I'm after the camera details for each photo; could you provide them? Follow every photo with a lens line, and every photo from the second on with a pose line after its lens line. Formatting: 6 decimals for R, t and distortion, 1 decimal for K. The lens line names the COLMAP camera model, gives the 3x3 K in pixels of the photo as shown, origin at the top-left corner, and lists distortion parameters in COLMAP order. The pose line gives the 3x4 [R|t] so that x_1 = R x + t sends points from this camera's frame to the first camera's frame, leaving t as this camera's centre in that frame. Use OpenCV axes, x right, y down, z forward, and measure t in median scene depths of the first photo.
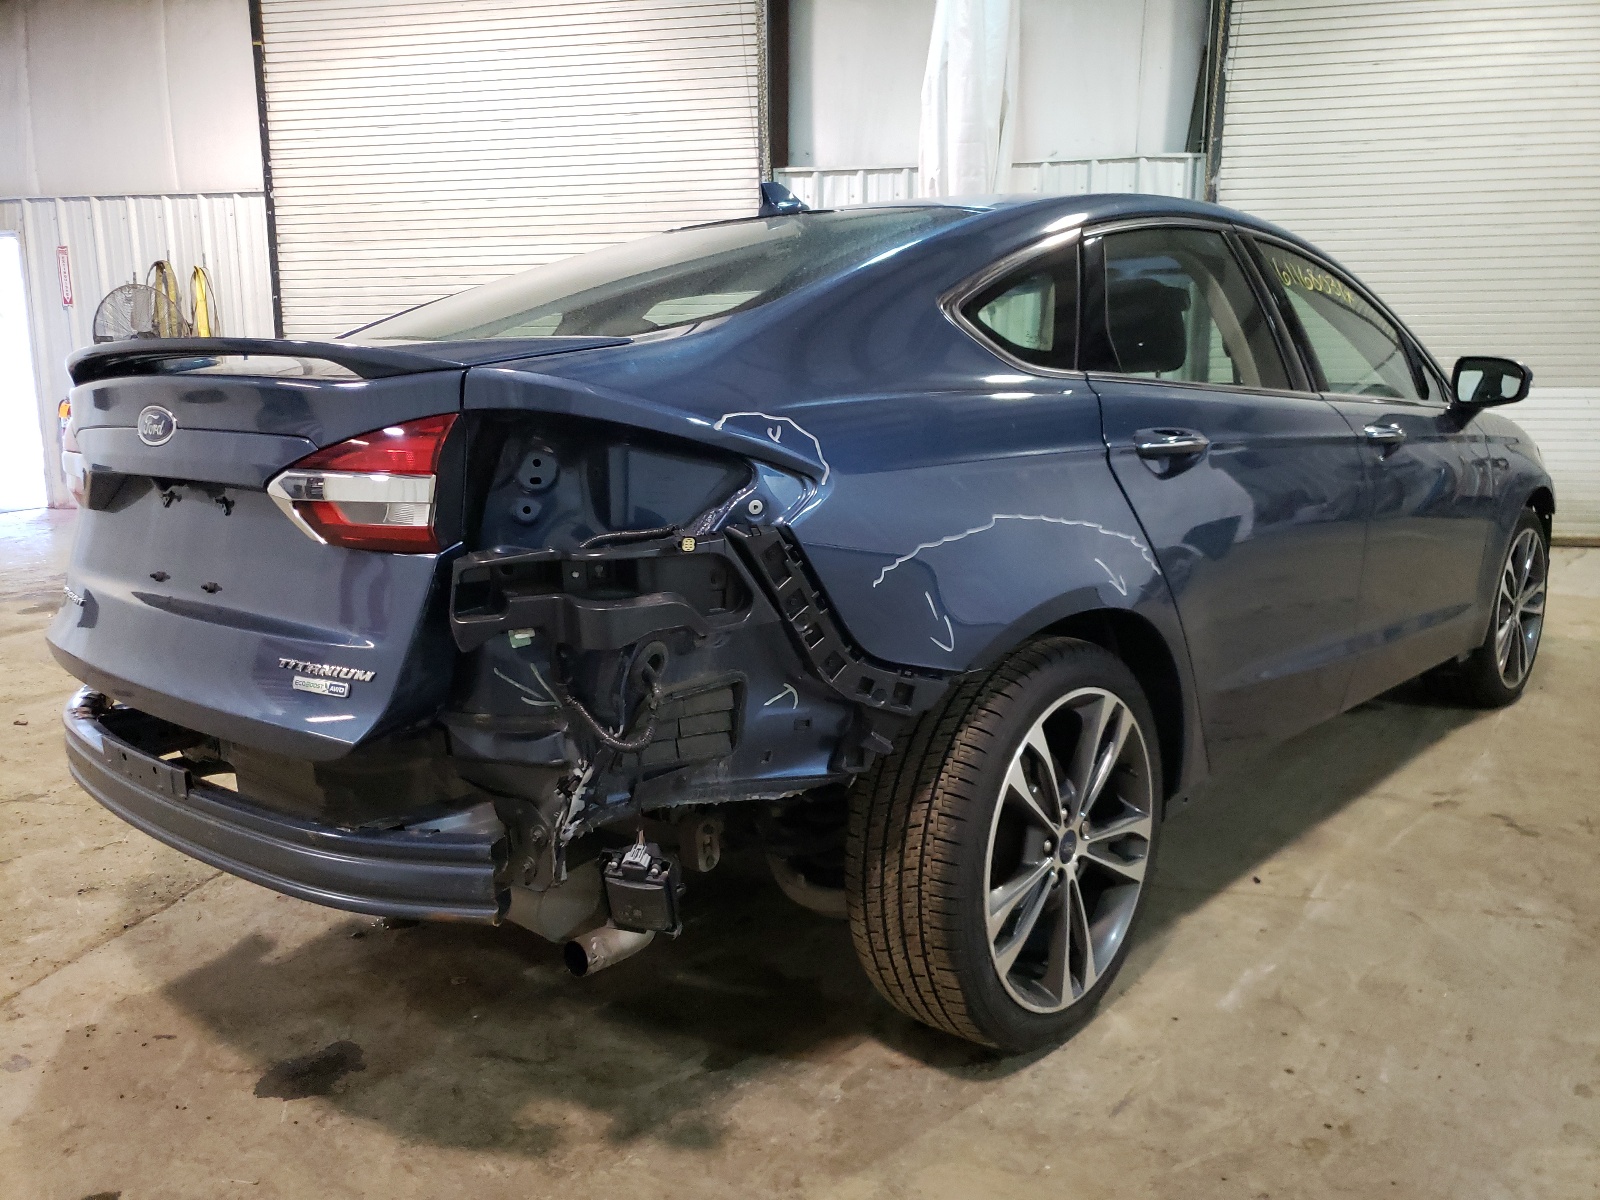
lens RADIAL K [[1408.1, 0, 753.5], [0, 1408.1, 590.9], [0, 0, 1]] dist [0.307429, -0.504842]
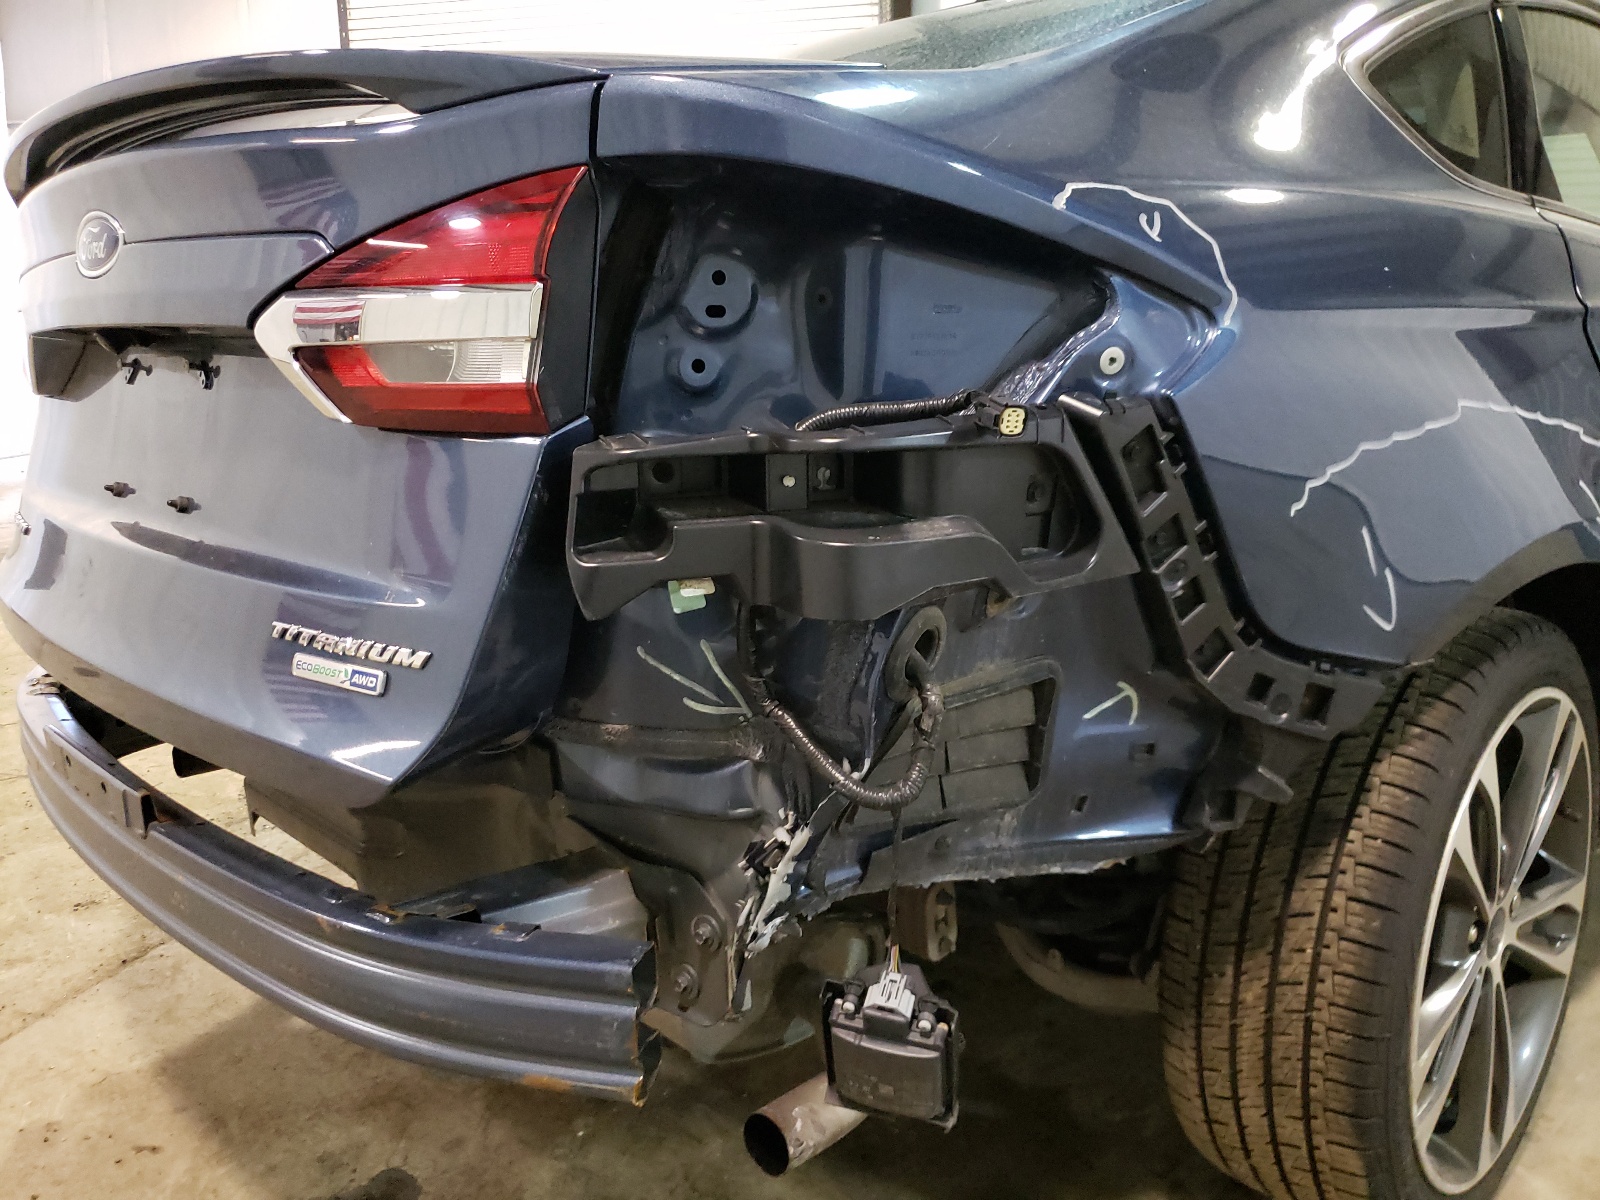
lens RADIAL K [[1408.1, 0, 753.5], [0, 1408.1, 590.9], [0, 0, 1]] dist [0.307429, -0.504842]
pose [[0.998383, 0.016663, -0.054352, -0.101055], [-0.015056, 0.999441, 0.029845, 0.013660], [0.054819, -0.028979, 0.998076, 0.420885]]
